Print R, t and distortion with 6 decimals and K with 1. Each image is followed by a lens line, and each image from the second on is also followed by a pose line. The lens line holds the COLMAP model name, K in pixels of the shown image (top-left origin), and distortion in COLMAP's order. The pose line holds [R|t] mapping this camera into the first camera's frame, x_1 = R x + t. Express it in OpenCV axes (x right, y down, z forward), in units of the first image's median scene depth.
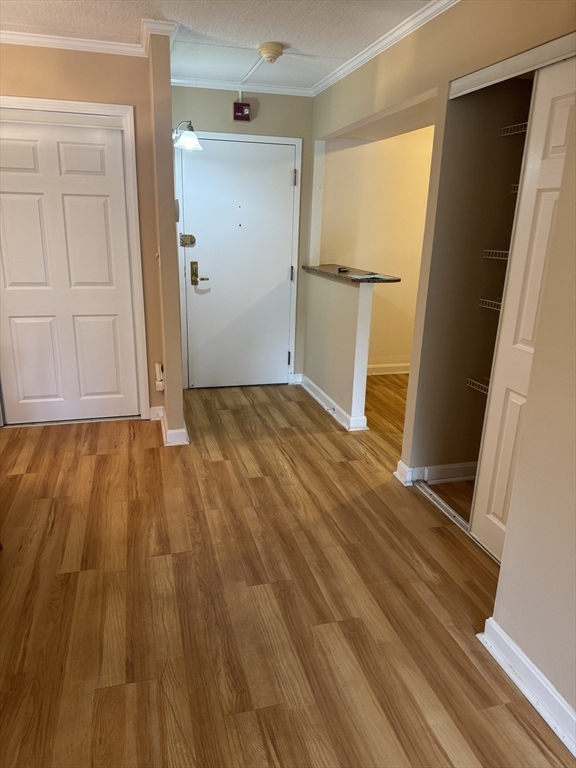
lens RADIAL K [[533.8, 0, 288.5], [0, 533.8, 381.2], [0, 0, 1]] dist [0.072761, -0.114222]
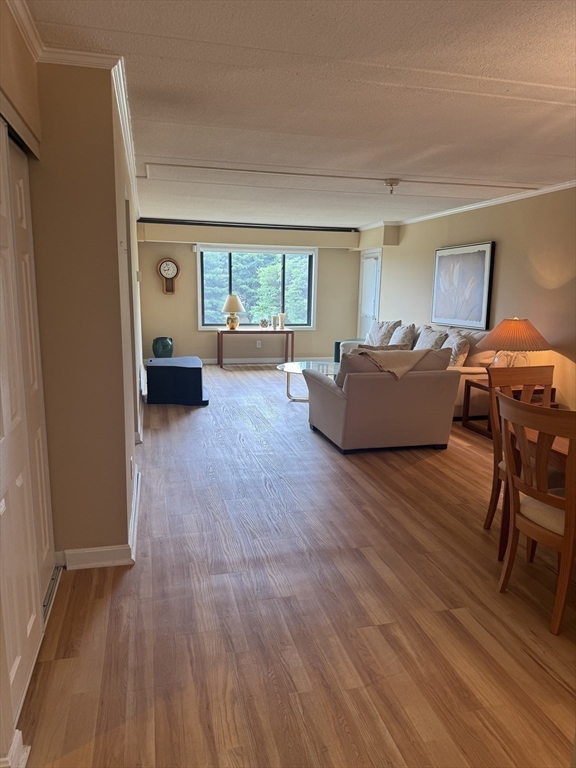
lens RADIAL K [[537.7, 0, 288.0], [0, 537.7, 384.0], [0, 0, 1]] dist [0.148387, -0.234292]
pose [[-0.998877, -0.045198, 0.014241, -0.041483], [-0.033840, 0.890705, 0.453320, -0.417975], [-0.033173, 0.452329, -0.891234, 1.362473]]
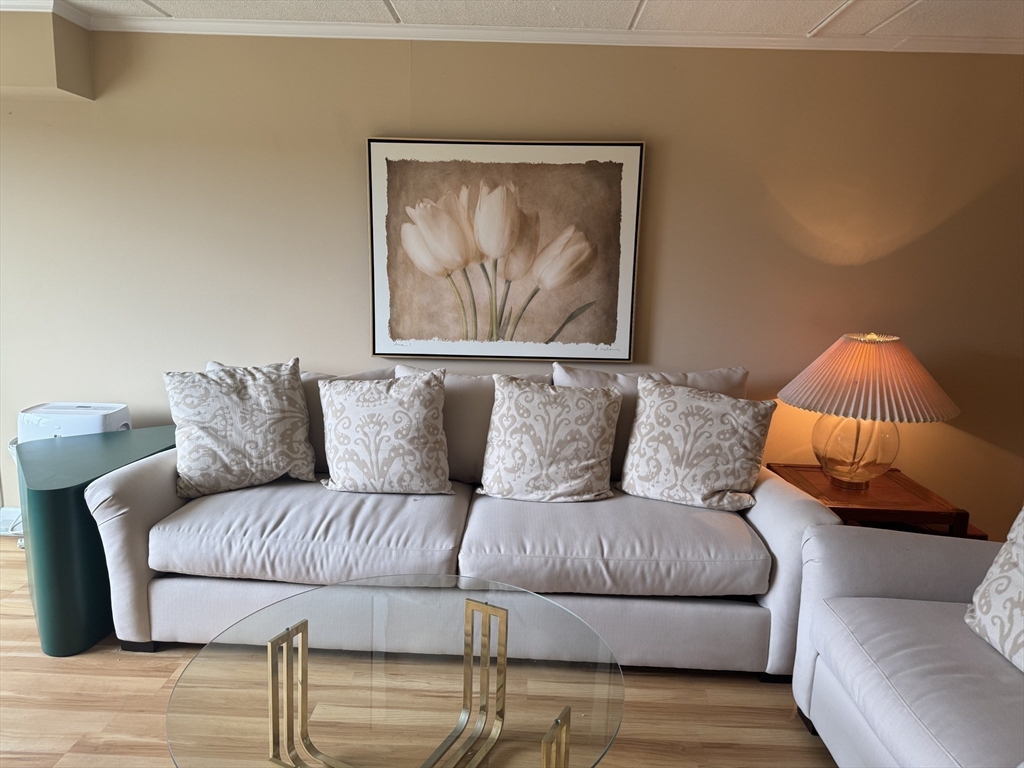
lens RADIAL K [[717.0, 0, 507.8], [0, 717.0, 381.4], [0, 0, 1]] dist [0.148387, -0.234292]
pose [[-0.294686, 0.133602, -0.946209, 0.378754], [-0.307560, 0.924231, 0.226285, 0.167081], [0.904747, 0.357698, -0.231267, -0.572785]]
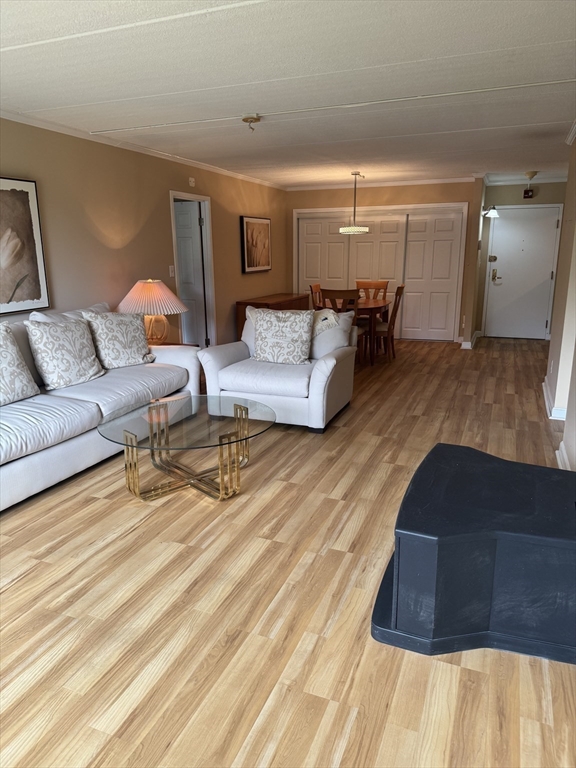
lens RADIAL K [[537.7, 0, 288.0], [0, 537.7, 384.0], [0, 0, 1]] dist [0.148387, -0.234292]
pose [[0.794516, 0.115412, -0.596175, 0.684238], [-0.146972, 0.989131, -0.004385, 0.455773], [0.589189, 0.091104, 0.802843, -1.486668]]
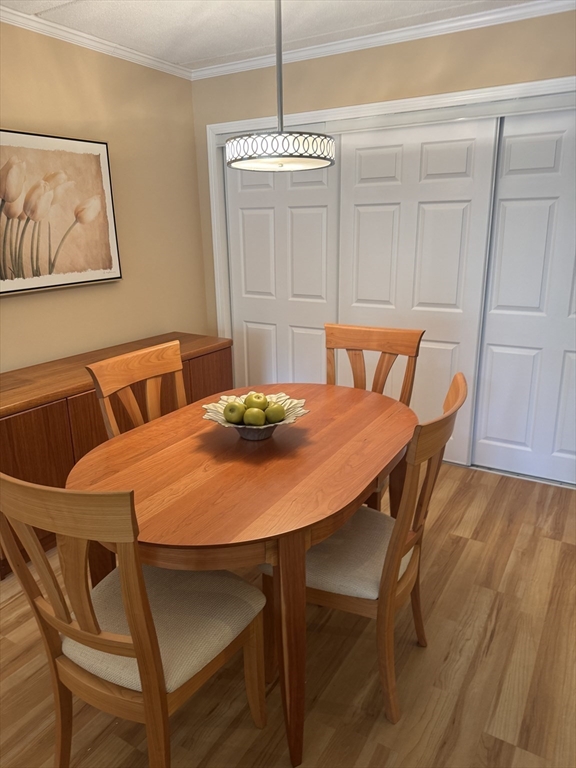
lens RADIAL K [[550.3, 0, 291.7], [0, 550.3, 372.2], [0, 0, 1]] dist [0.044924, -0.052436]
pose [[0.685991, 0.154367, -0.711046, -0.118496], [-0.175500, 0.983487, 0.044198, -0.070627], [0.706127, 0.094470, 0.701755, 0.199957]]
